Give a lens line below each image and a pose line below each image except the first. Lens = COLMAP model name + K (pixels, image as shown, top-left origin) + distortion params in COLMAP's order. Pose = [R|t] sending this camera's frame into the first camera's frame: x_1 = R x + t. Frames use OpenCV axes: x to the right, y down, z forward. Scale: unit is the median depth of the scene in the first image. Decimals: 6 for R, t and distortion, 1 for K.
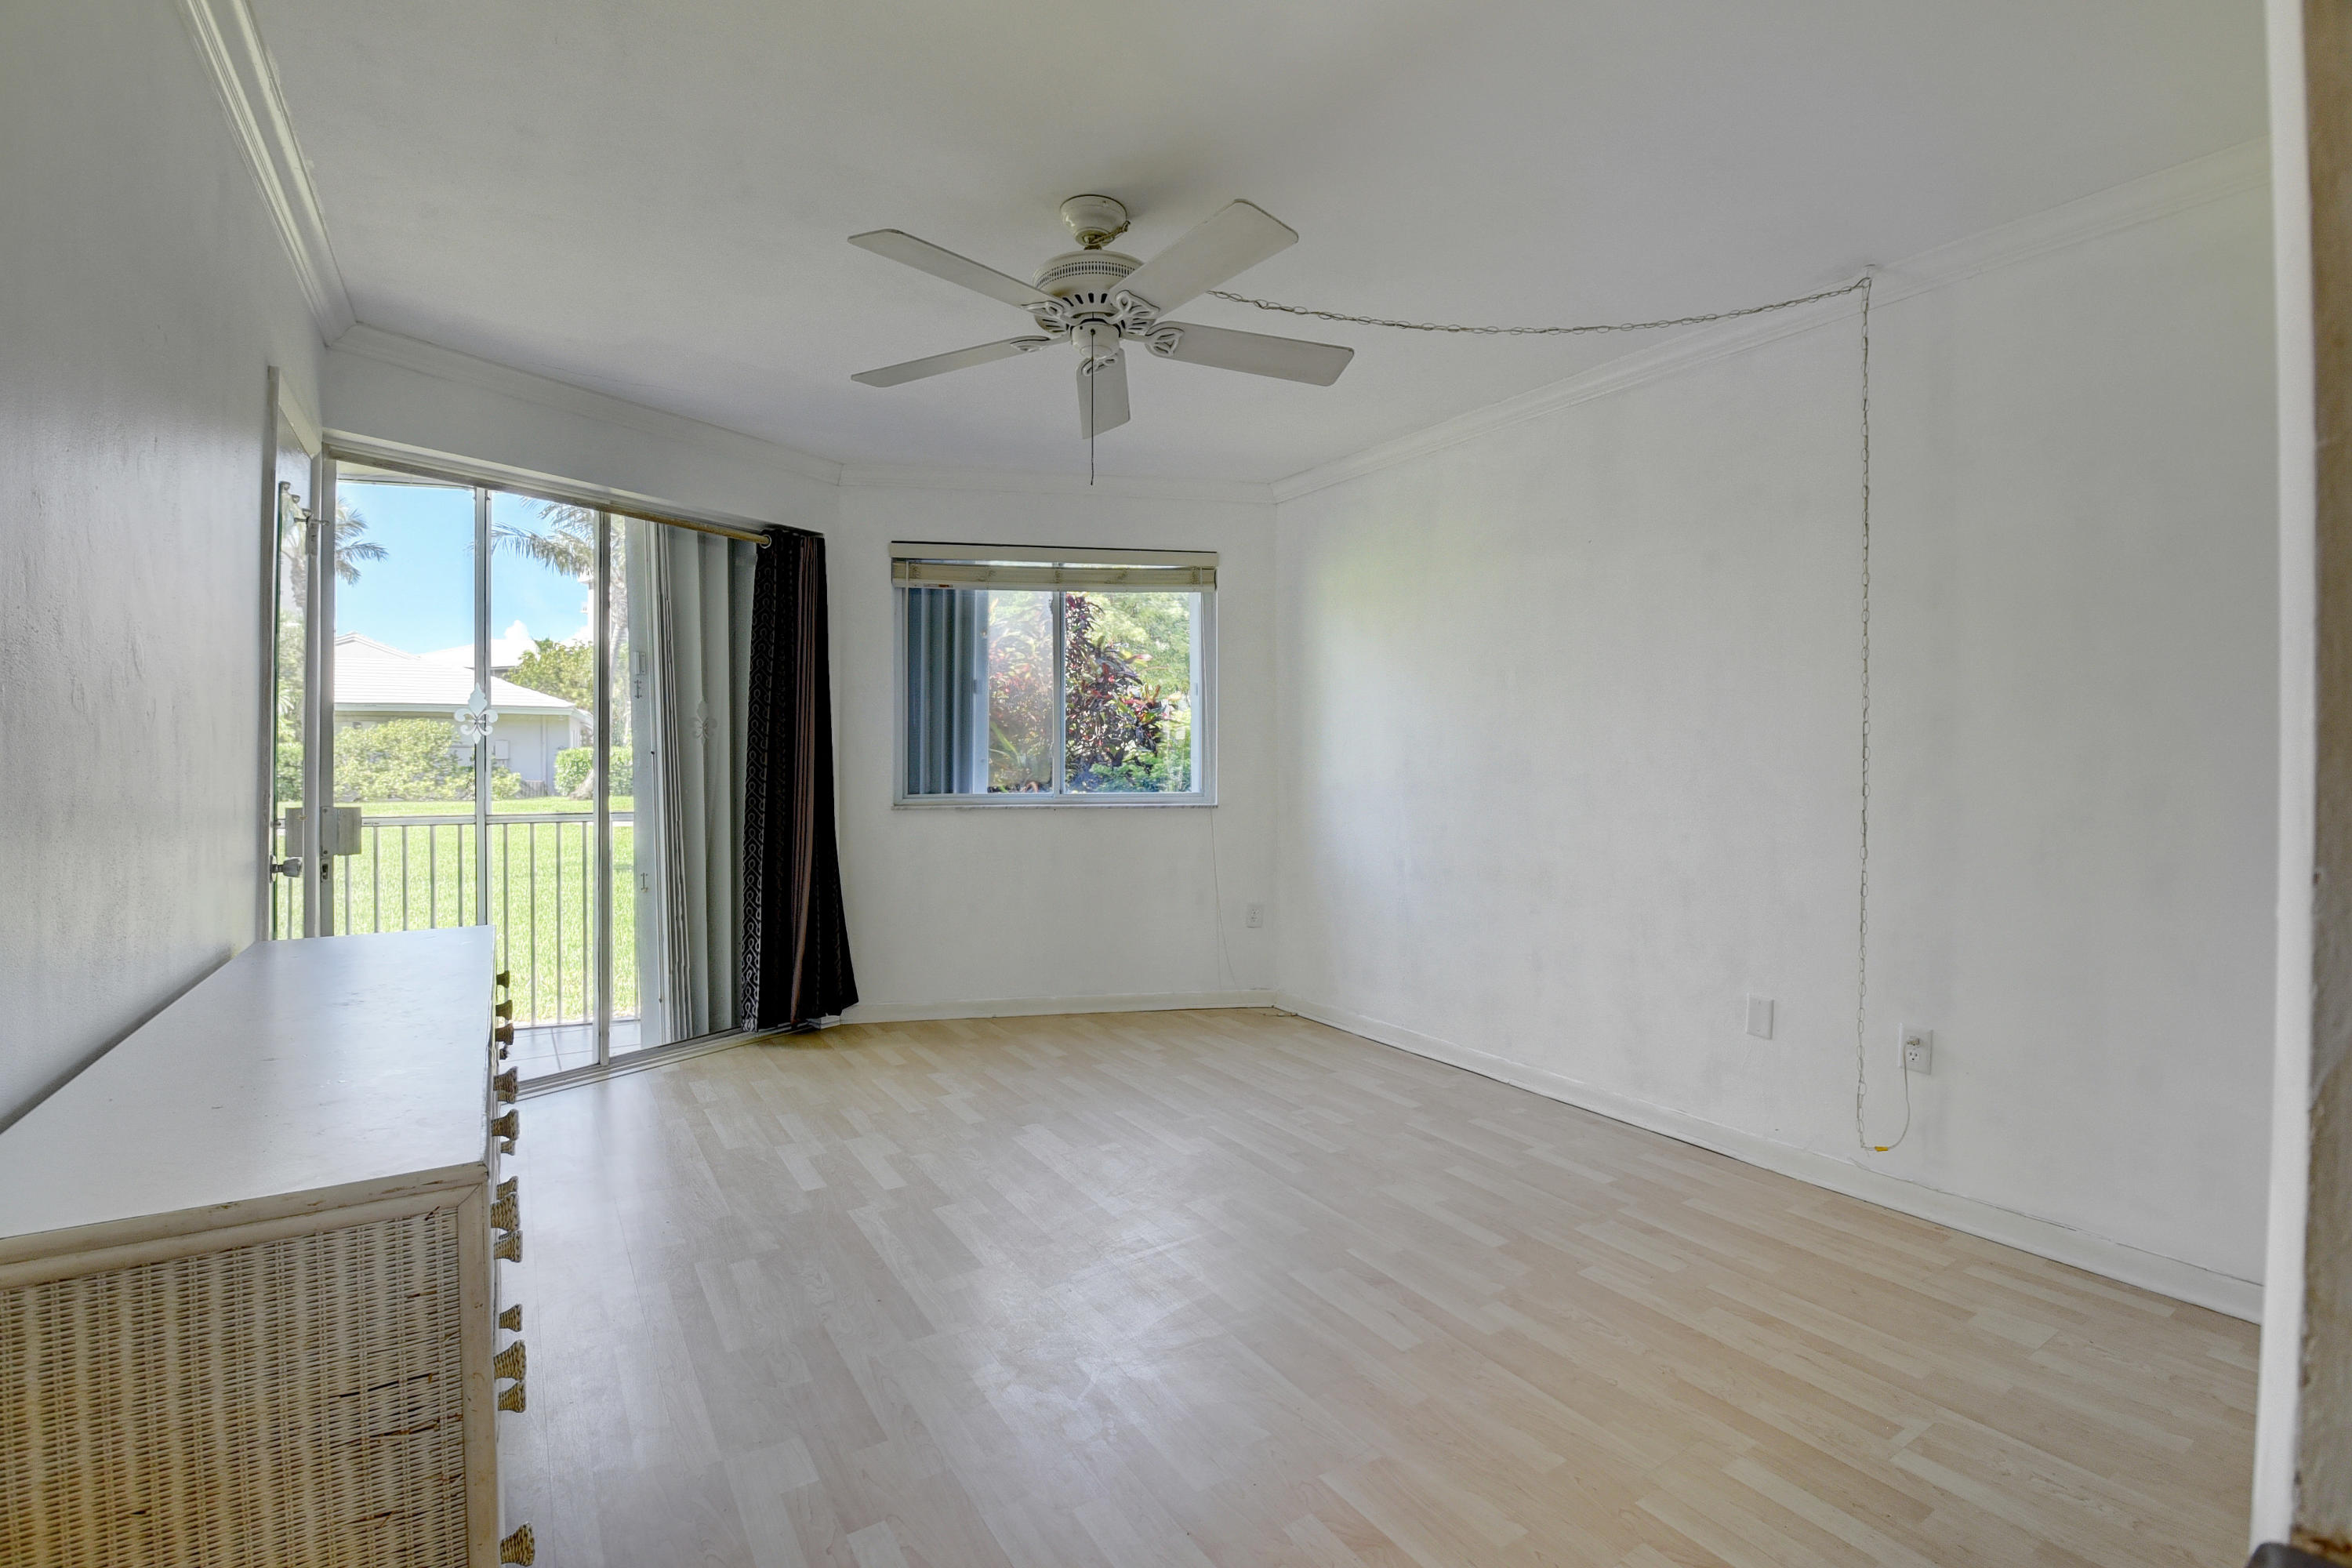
lens RADIAL K [[1064.3, 0, 1177.9], [0, 1064.3, 764.2], [0, 0, 1]] dist [-0.003630, -0.008194]
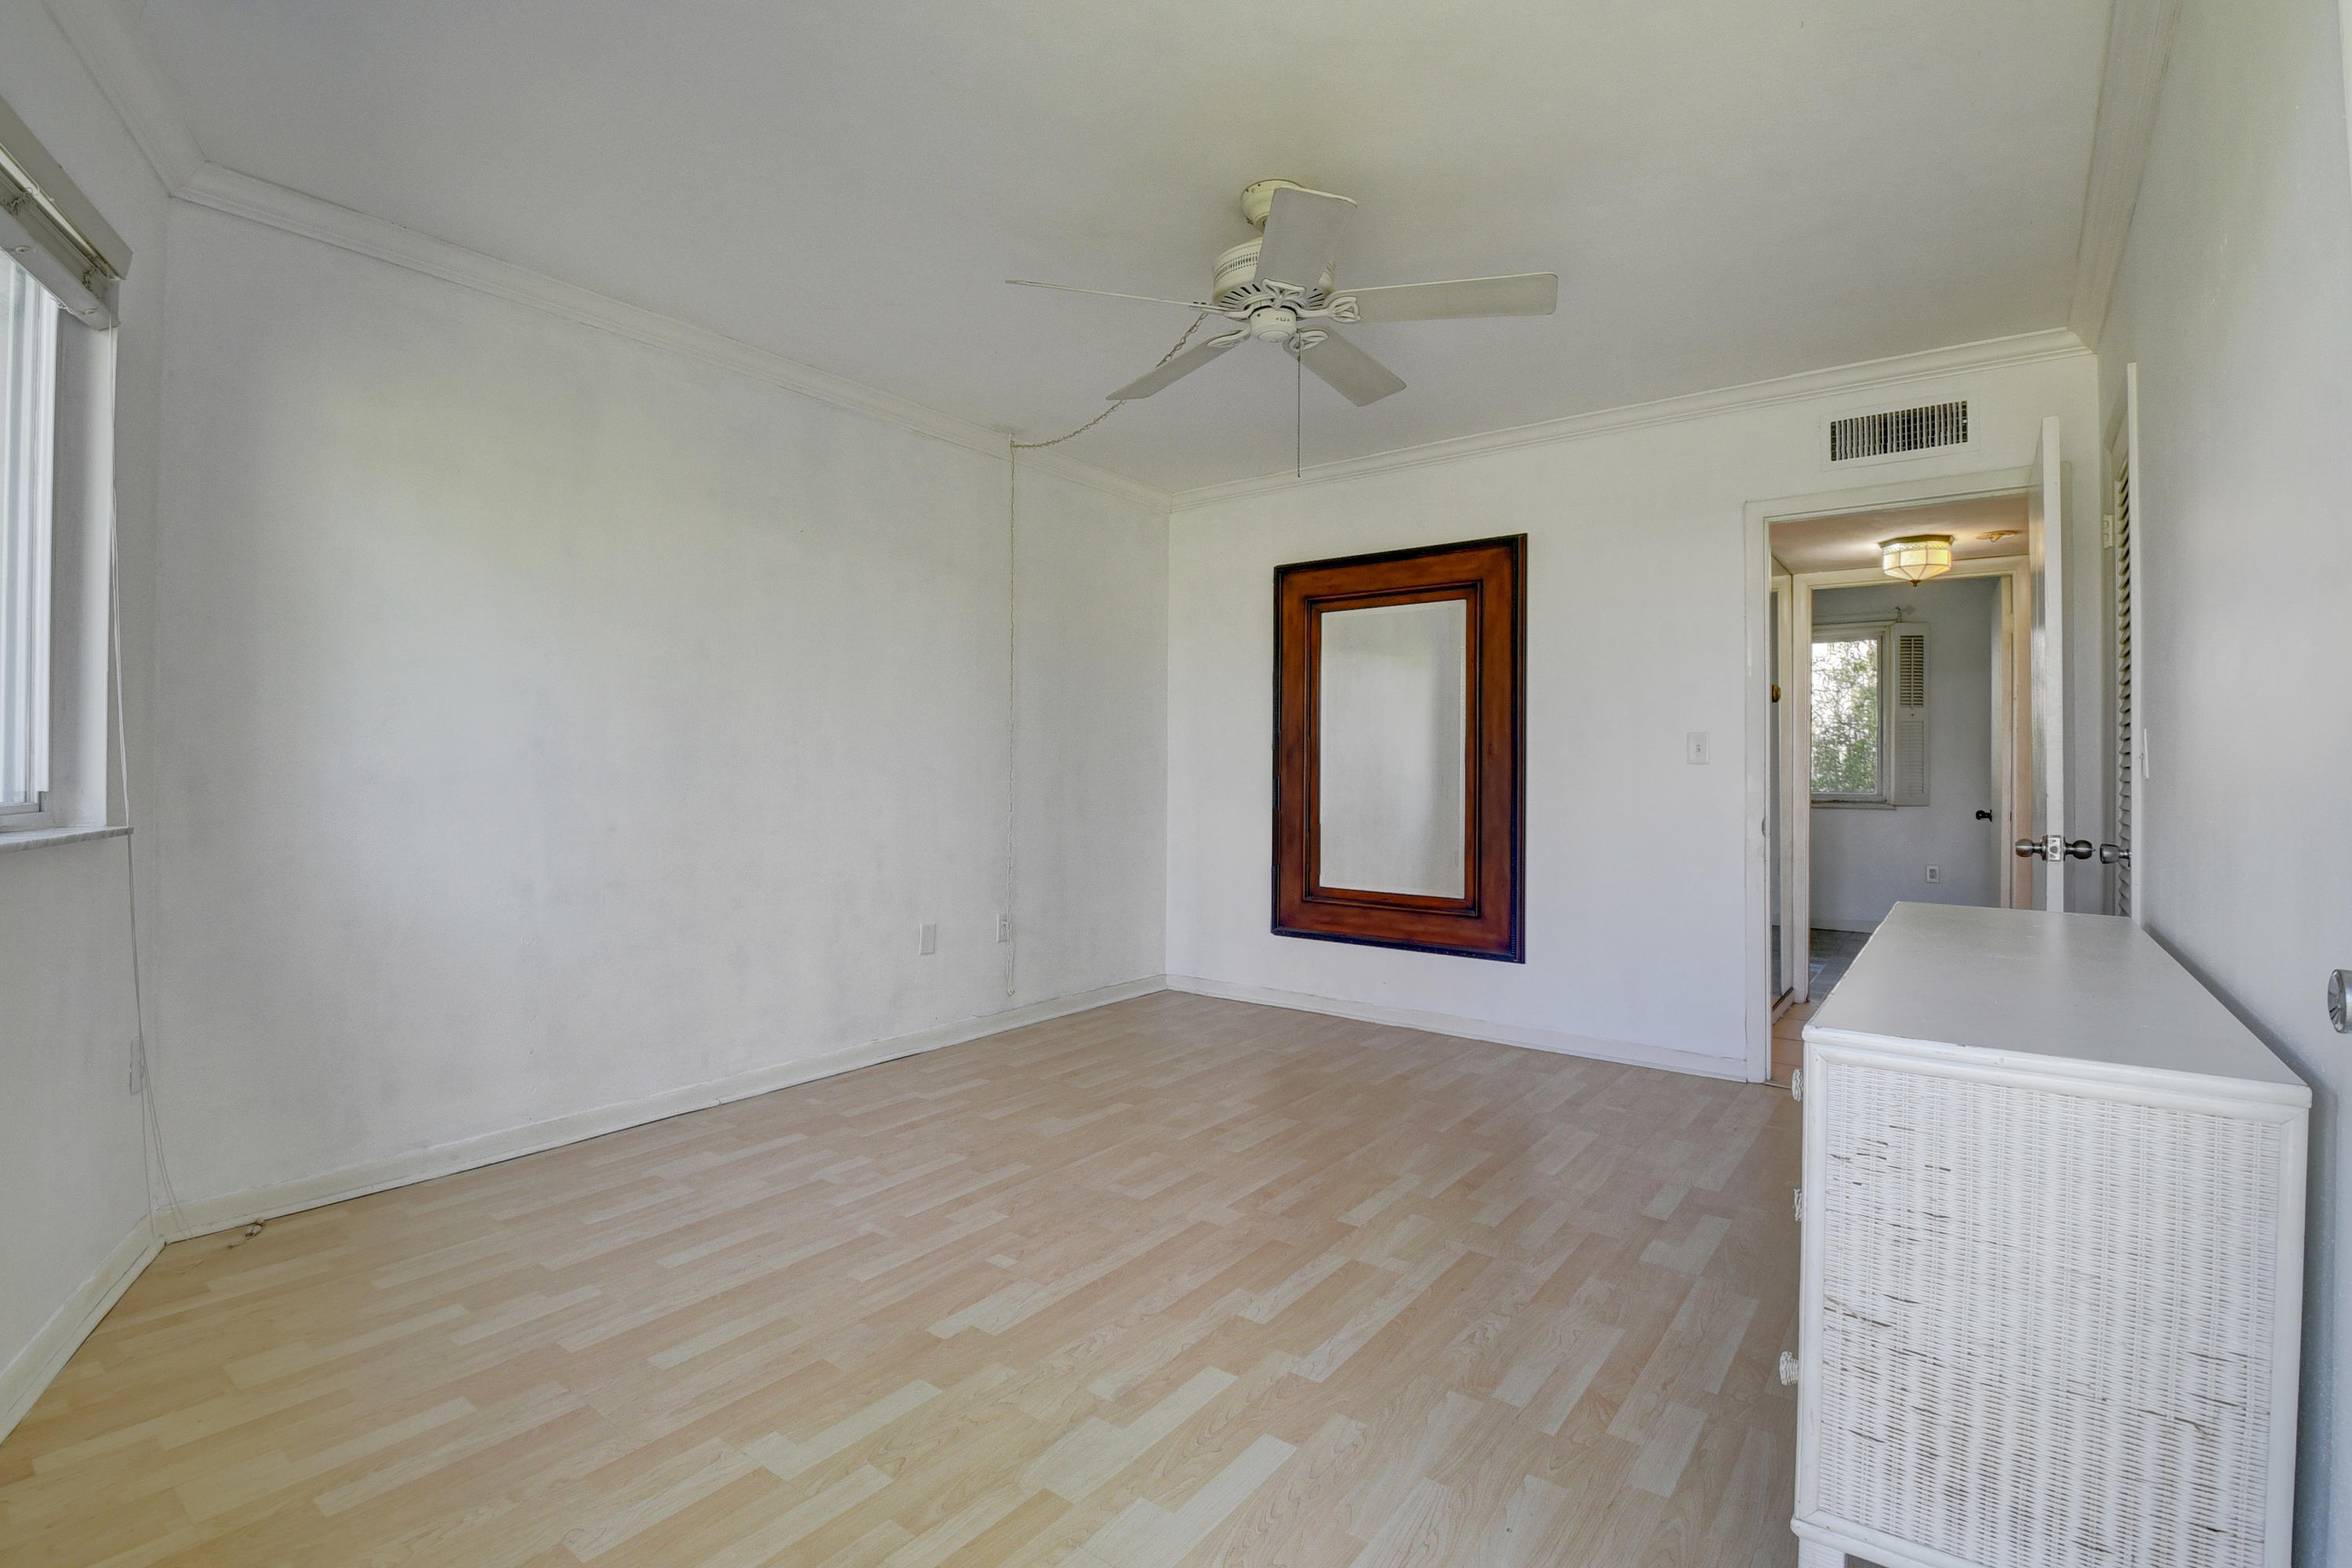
lens RADIAL K [[1068.9, 0, 1179.8], [0, 1068.9, 757.3], [0, 0, 1]] dist [-0.002868, -0.000611]
pose [[-0.344908, 0.004627, 0.938625, -1.012610], [0.001224, 0.999989, -0.004480, 0.020958], [-0.938636, -0.000396, -0.344910, 1.441069]]
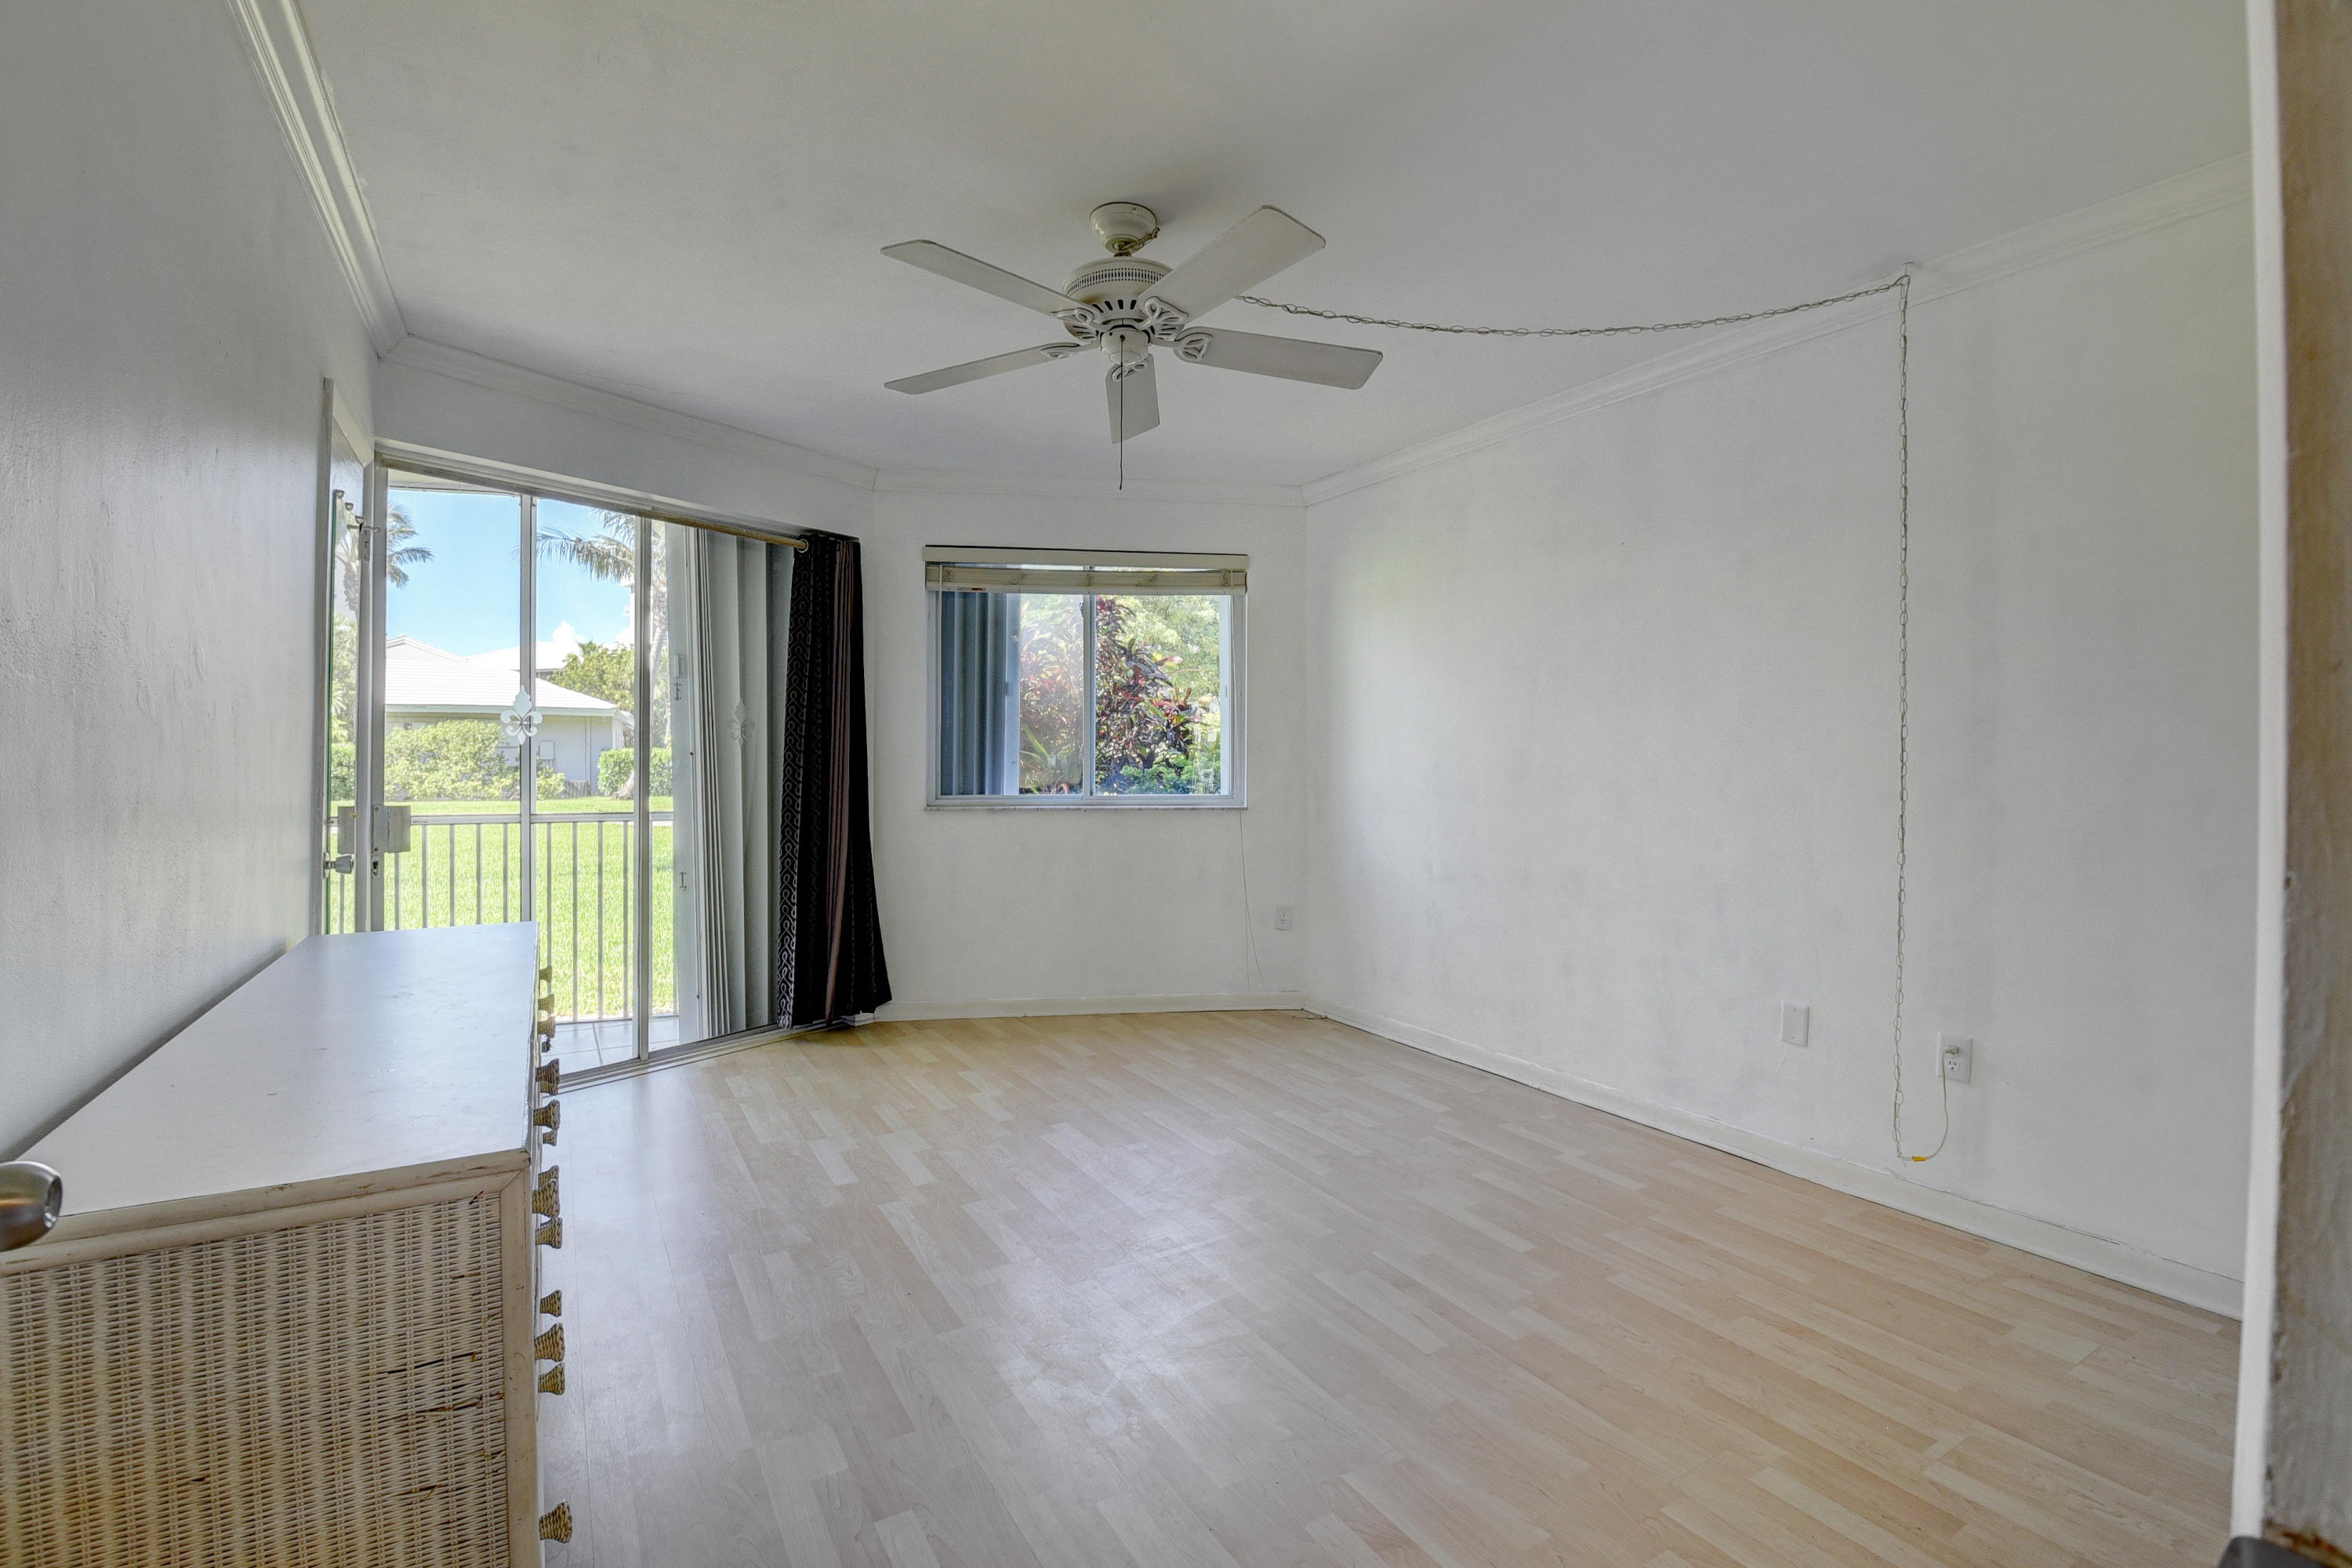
lens RADIAL K [[1064.3, 0, 1177.9], [0, 1064.3, 764.2], [0, 0, 1]] dist [-0.003630, -0.008194]
pose [[0.999526, 0.002762, -0.030674, 0.004790], [-0.002822, 0.999994, -0.001886, -0.000105], [0.030669, 0.001972, 0.999528, -0.006231]]
